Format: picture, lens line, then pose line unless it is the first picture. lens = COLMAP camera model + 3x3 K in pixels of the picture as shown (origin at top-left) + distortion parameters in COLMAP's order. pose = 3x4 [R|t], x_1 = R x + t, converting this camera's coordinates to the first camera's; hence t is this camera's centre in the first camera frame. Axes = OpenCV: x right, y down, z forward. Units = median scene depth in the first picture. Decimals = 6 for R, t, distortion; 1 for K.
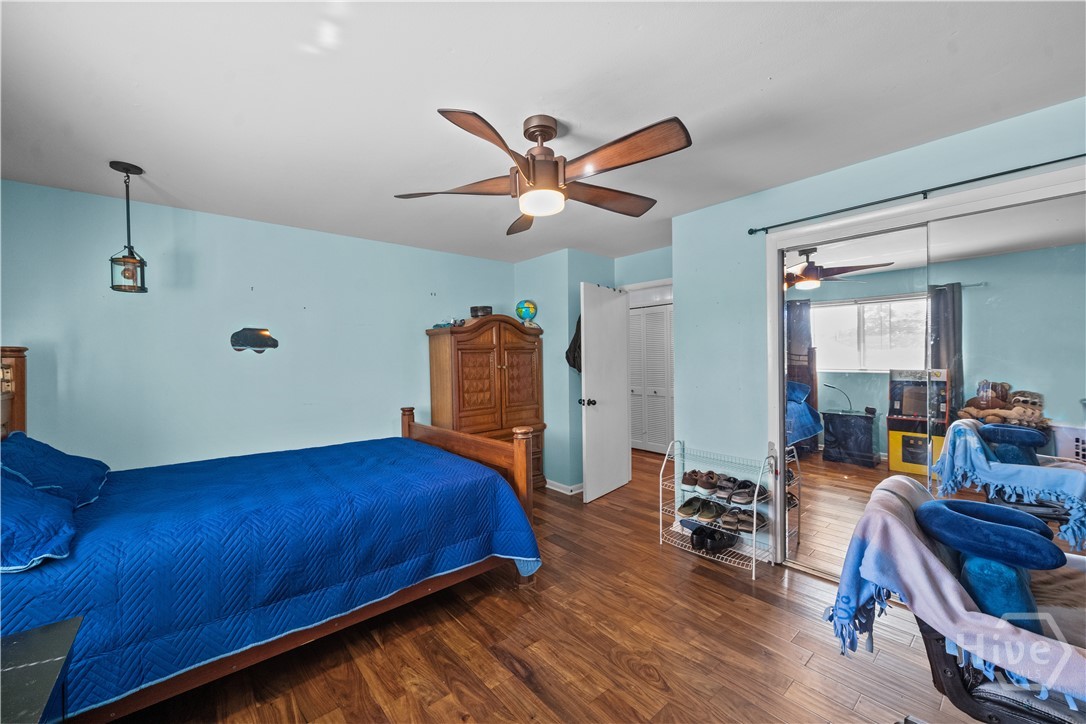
lens RADIAL K [[425.1, 0, 534.9], [0, 425.1, 359.8], [0, 0, 1]] dist [-0.000190, -0.000611]
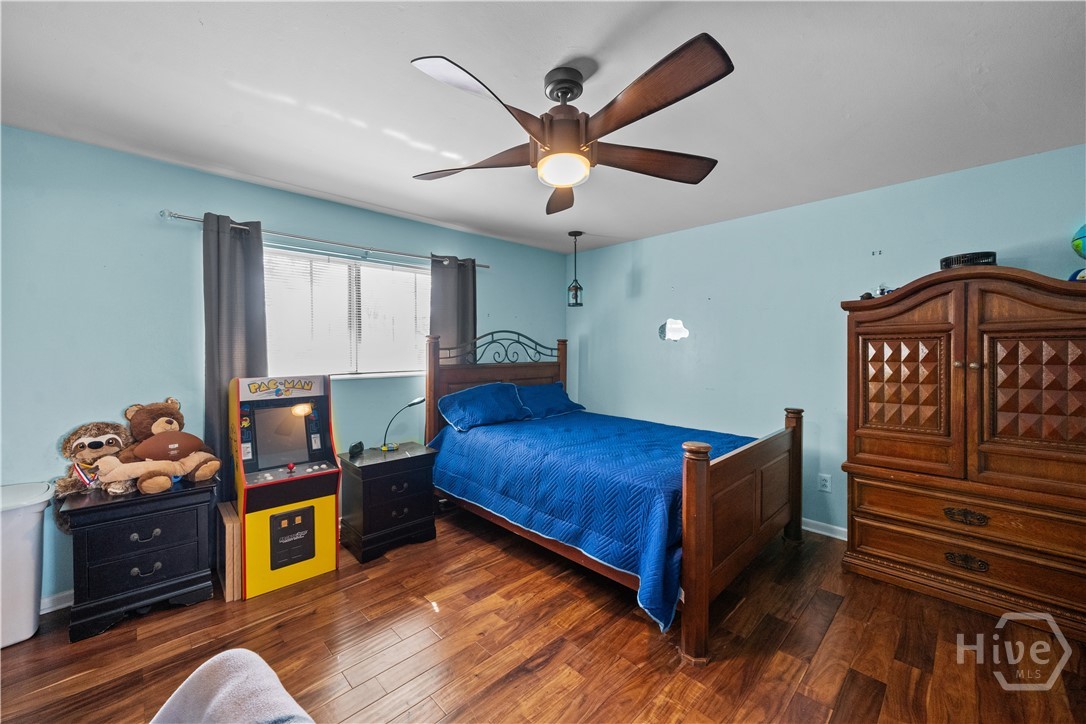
lens RADIAL K [[425.1, 0, 534.6], [0, 425.1, 353.3], [0, 0, 1]] dist [-0.000190, -0.000611]
pose [[0.058503, 0.022656, -0.998030, 0.808486], [-0.006892, 0.999728, 0.022291, -0.010134], [0.998263, 0.005575, 0.058643, 0.809619]]
